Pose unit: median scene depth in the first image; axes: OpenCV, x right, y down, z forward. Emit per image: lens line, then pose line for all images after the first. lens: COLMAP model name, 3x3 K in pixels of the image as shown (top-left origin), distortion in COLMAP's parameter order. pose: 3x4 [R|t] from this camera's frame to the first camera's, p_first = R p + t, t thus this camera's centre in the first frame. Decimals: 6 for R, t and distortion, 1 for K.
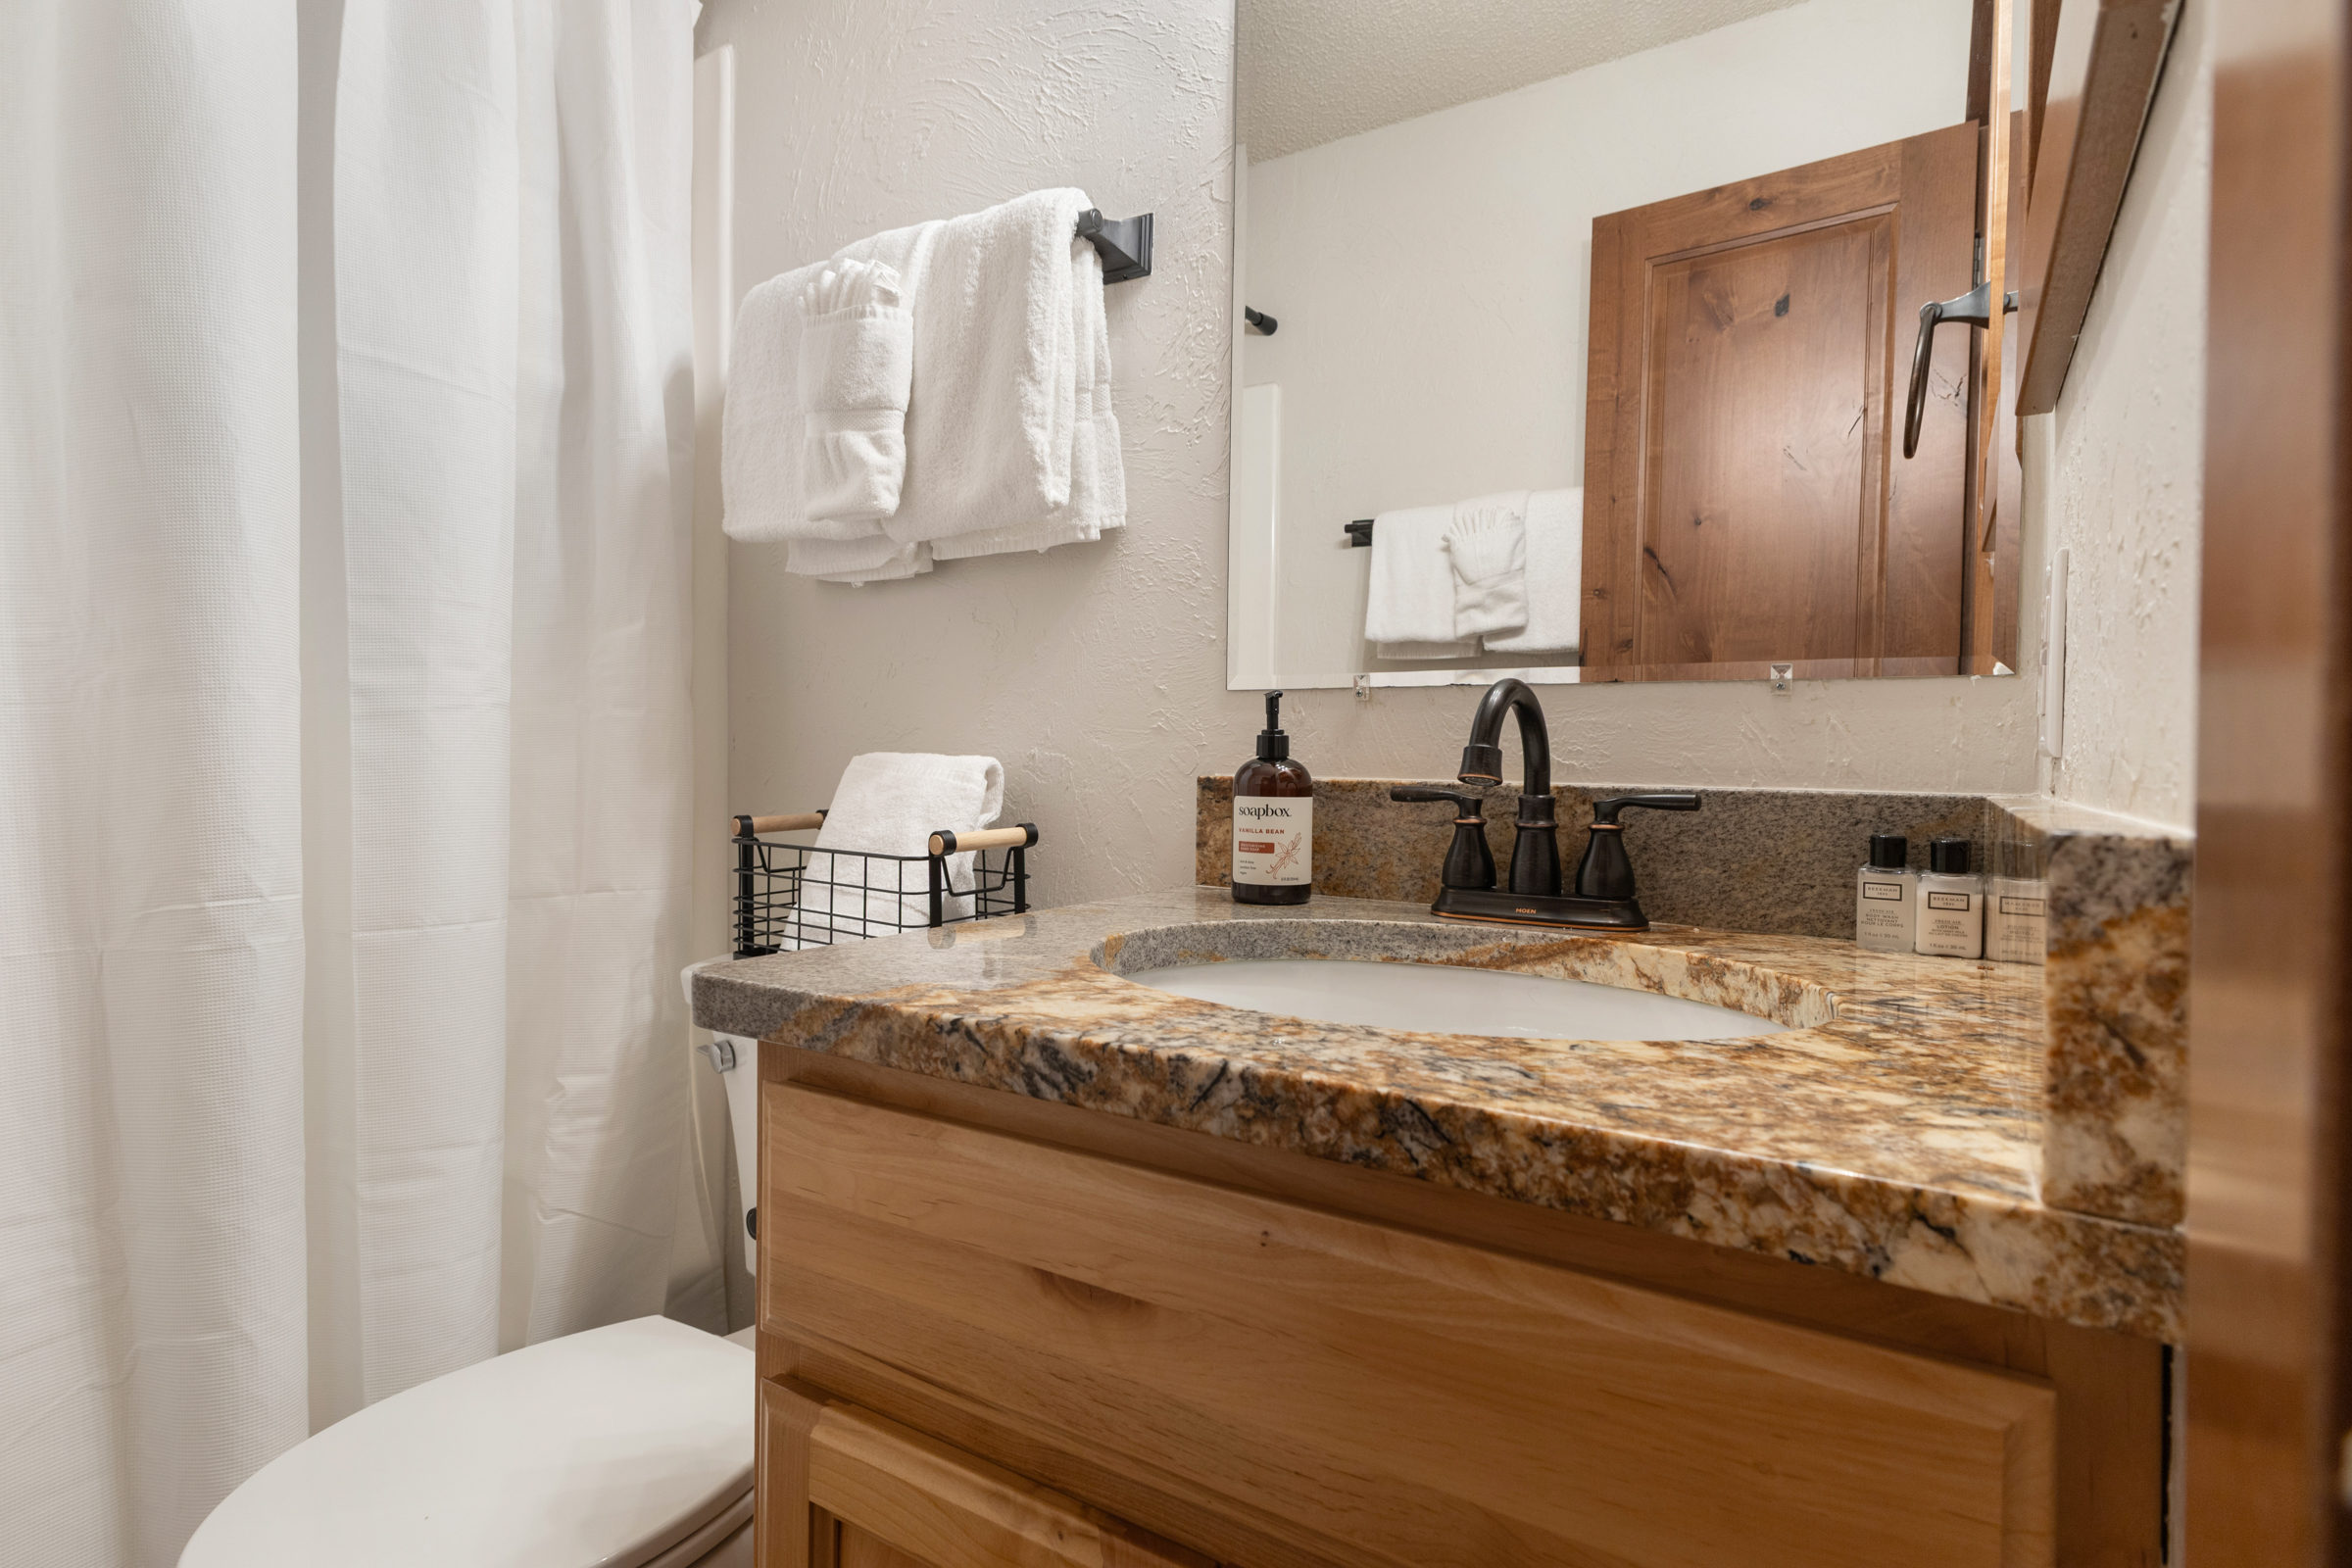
lens RADIAL K [[1299.4, 0, 1165.7], [0, 1299.4, 793.3], [0, 0, 1]] dist [0.031716, -0.002256]
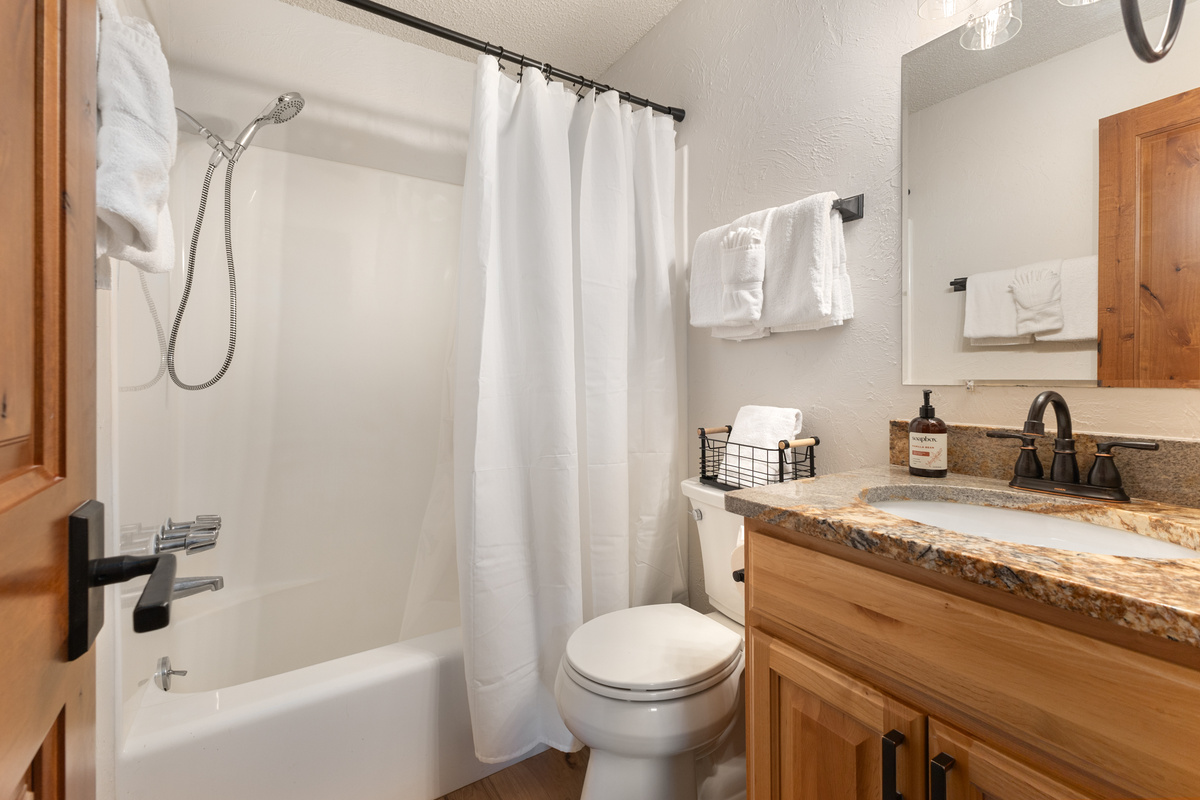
lens RADIAL K [[523.8, 0, 608.4], [0, 523.8, 387.3], [0, 0, 1]] dist [0.016155, -0.003573]
pose [[0.904031, -0.011688, -0.427307, -0.034226], [-0.005597, 0.999217, -0.039173, -0.036889], [0.427430, 0.037806, 0.903258, -0.150832]]
